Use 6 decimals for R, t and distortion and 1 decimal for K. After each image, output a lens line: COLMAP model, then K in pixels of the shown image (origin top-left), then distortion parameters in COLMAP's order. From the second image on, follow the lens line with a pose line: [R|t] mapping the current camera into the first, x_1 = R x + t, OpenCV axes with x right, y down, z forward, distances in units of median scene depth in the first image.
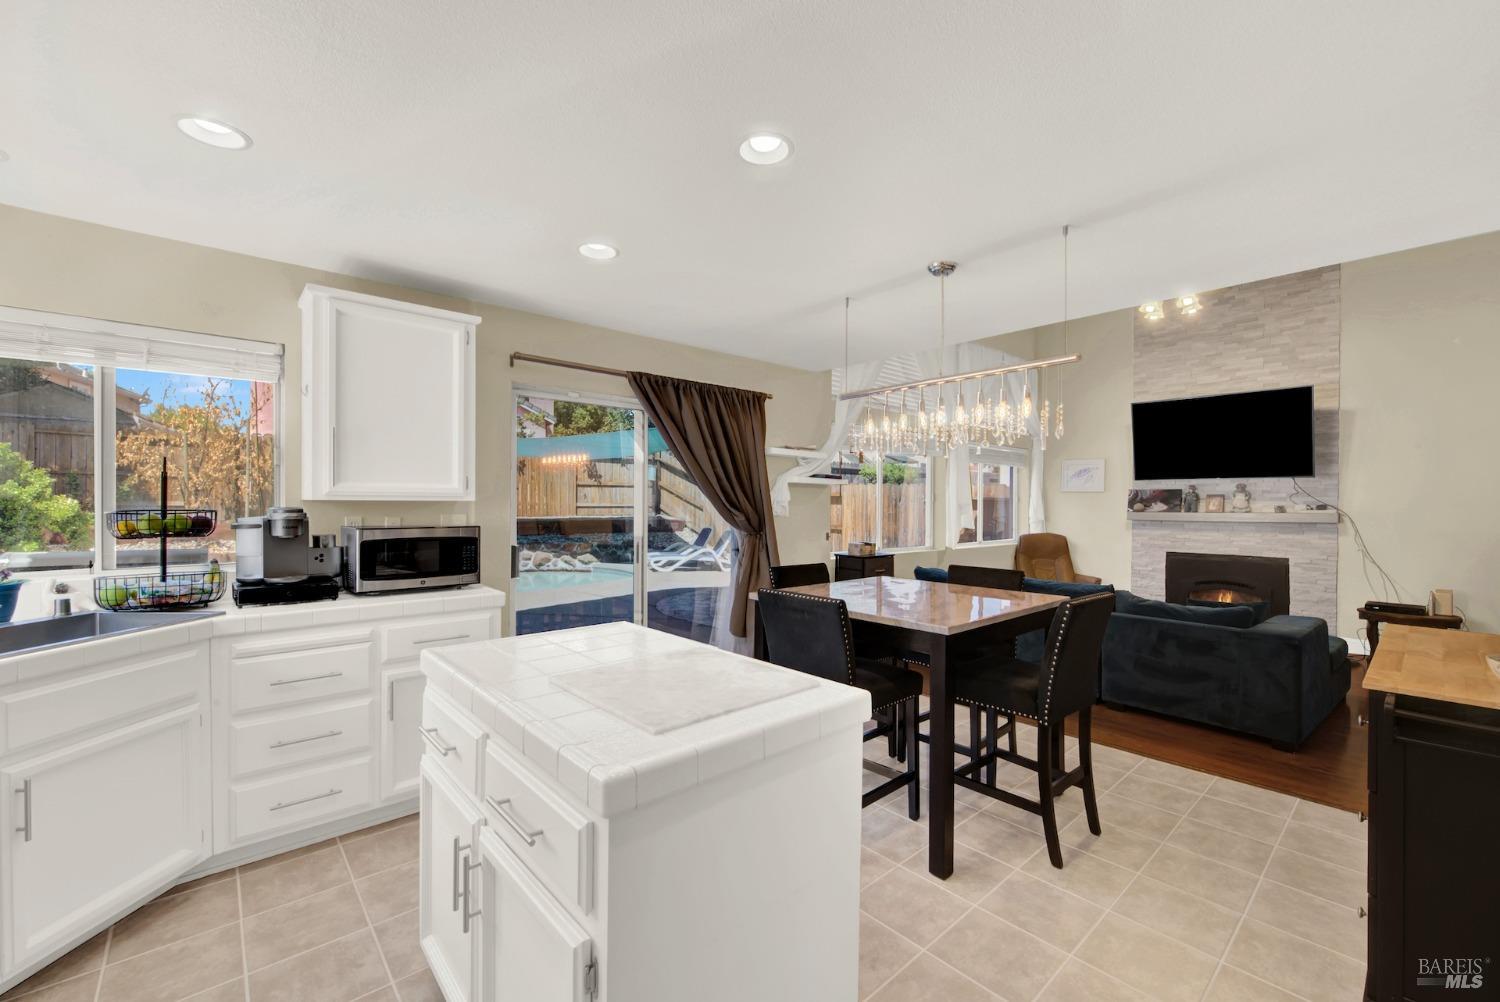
lens RADIAL K [[618.1, 0, 748.2], [0, 618.1, 503.7], [0, 0, 1]] dist [-0.002960, -0.000081]
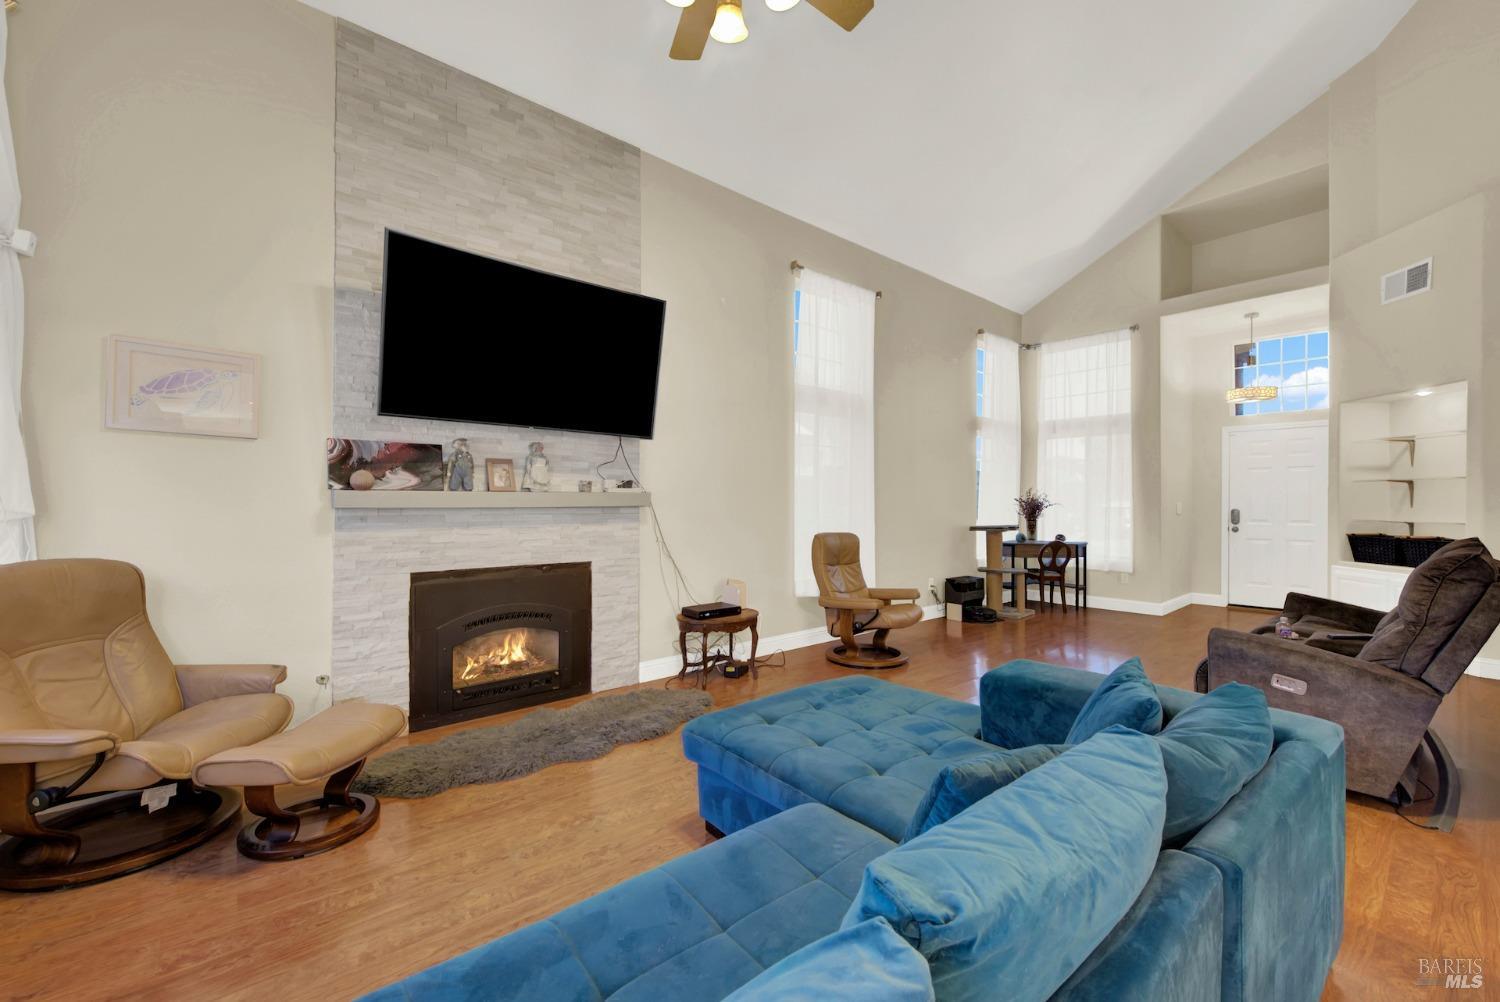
lens RADIAL K [[618.1, 0, 771.9], [0, 618.1, 507.4], [0, 0, 1]] dist [-0.002960, -0.000081]
pose [[-0.002770, -0.011606, 0.999929, 0.466613], [-0.001754, 0.999931, 0.011601, 0.049052], [-0.999995, -0.001722, -0.002790, 1.720836]]
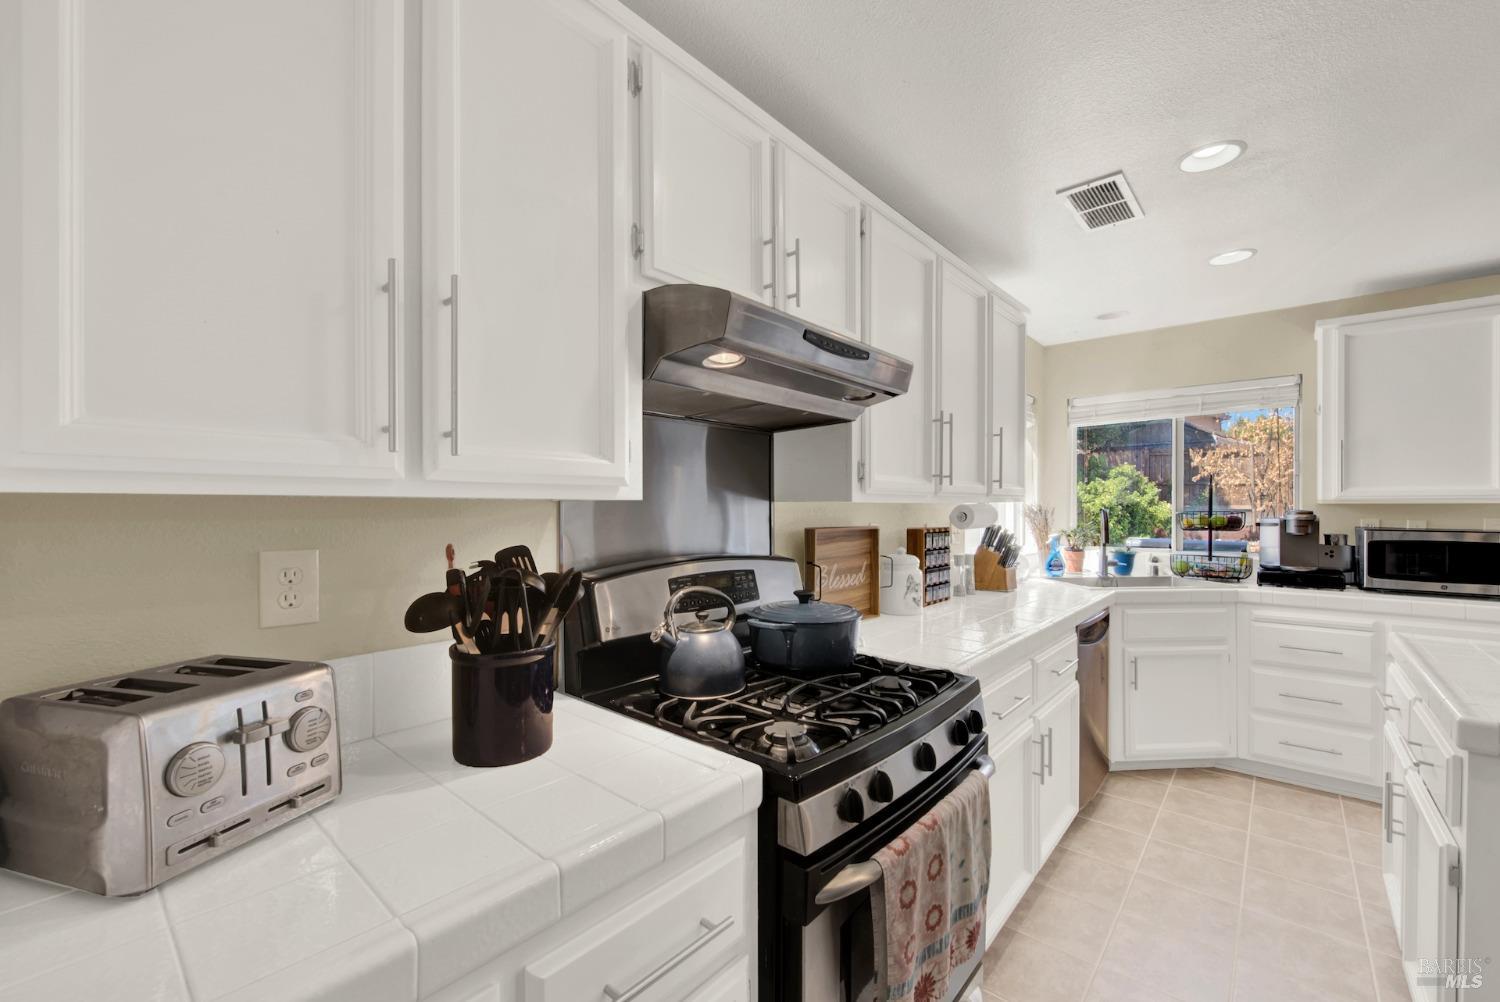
lens RADIAL K [[618.1, 0, 766.5], [0, 618.1, 510.3], [0, 0, 1]] dist [-0.002960, -0.000081]
pose [[0.153469, 0.002923, -0.988149, 0.278766], [0.001551, 0.999994, 0.003199, 0.000926], [0.988152, -0.002024, 0.153464, -0.216768]]
